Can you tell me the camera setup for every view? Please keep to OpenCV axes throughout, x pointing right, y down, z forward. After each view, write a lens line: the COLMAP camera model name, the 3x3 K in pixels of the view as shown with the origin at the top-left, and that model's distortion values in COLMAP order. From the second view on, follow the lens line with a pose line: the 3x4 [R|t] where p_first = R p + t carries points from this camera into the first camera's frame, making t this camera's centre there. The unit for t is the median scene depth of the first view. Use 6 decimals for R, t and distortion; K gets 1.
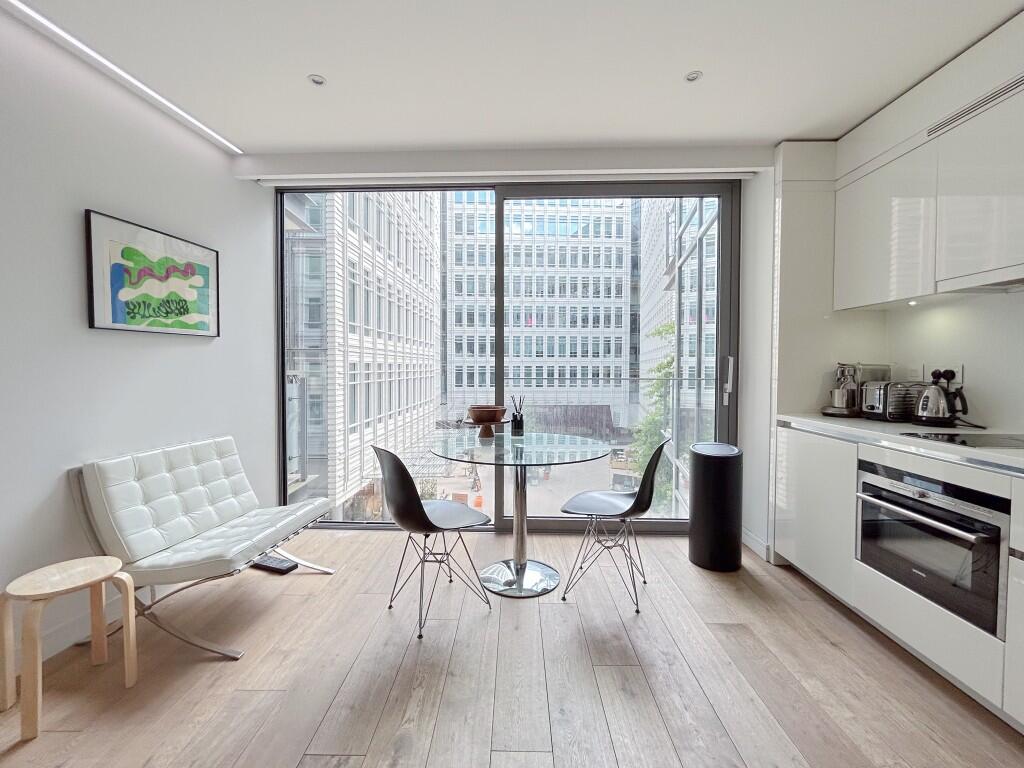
lens RADIAL K [[425.5, 0, 527.9], [0, 425.5, 373.0], [0, 0, 1]] dist [0.003032, 0.000562]
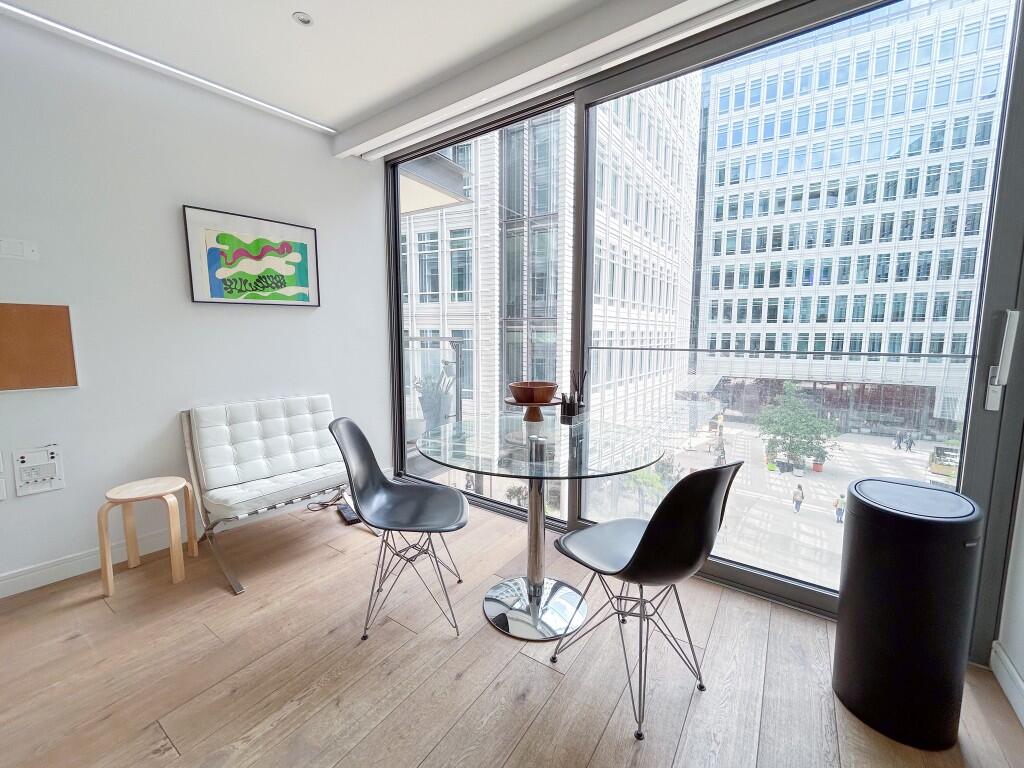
lens RADIAL K [[425.5, 0, 520.2], [0, 425.5, 371.7], [0, 0, 1]] dist [0.003032, 0.000562]
pose [[0.829140, 0.049244, -0.556867, 0.370224], [-0.008866, 0.997146, 0.074976, -0.001436], [0.558970, -0.057228, 0.827211, 0.367611]]
